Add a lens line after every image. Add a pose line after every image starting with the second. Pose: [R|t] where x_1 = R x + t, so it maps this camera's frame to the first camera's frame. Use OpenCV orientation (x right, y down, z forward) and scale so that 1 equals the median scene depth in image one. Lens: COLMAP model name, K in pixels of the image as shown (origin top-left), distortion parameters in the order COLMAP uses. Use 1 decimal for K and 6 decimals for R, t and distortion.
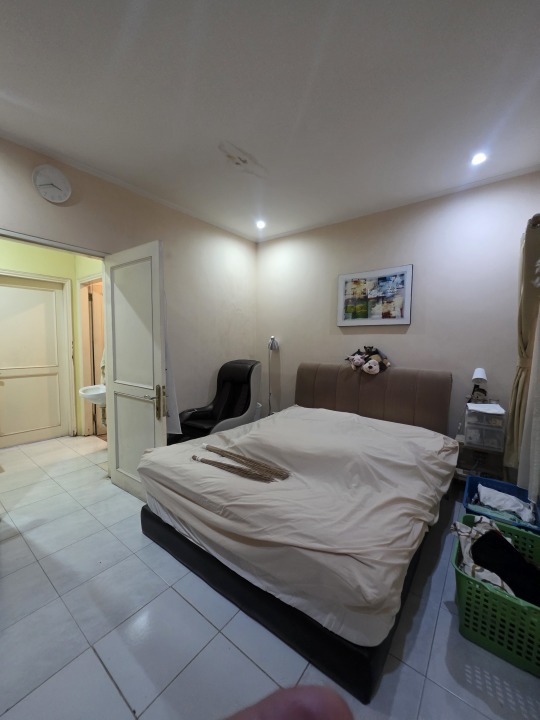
lens RADIAL K [[288.8, 0, 269.3], [0, 288.8, 362.1], [0, 0, 1]] dist [0.000438, 0.000150]
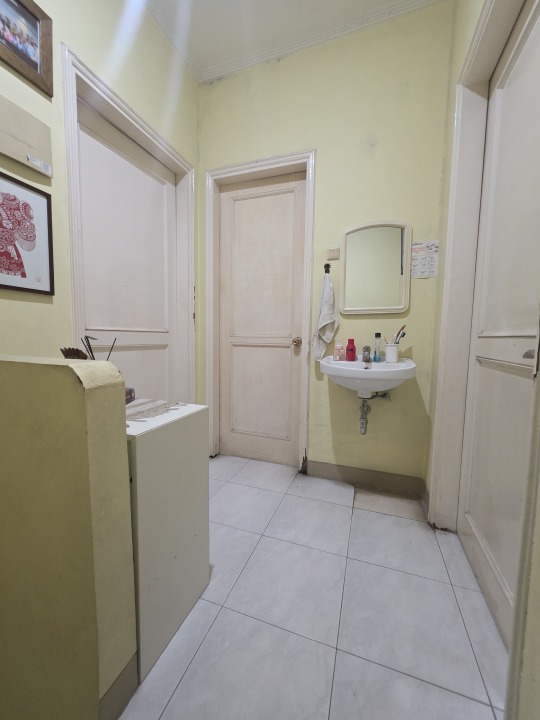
lens RADIAL K [[288.8, 0, 272.5], [0, 288.8, 361.5], [0, 0, 1]] dist [0.000438, 0.000150]
pose [[0.948902, -0.024893, 0.314587, -0.720013], [0.019908, 0.999620, 0.019051, 0.061535], [-0.314942, -0.011815, 0.949037, 0.441117]]
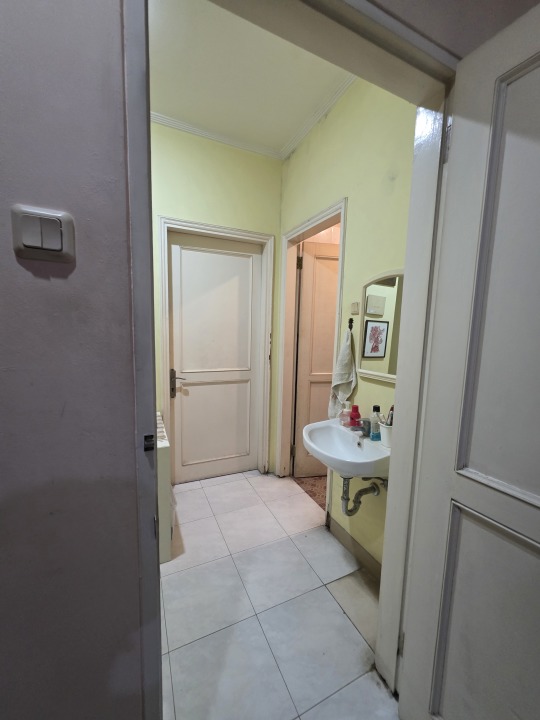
lens RADIAL K [[288.8, 0, 270.5], [0, 288.8, 362.5], [0, 0, 1]] dist [0.000438, 0.000150]
pose [[0.891366, 0.062944, -0.448893, -0.387015], [-0.046831, 0.997800, 0.046918, -0.037073], [0.450859, -0.020799, 0.892353, 0.418106]]
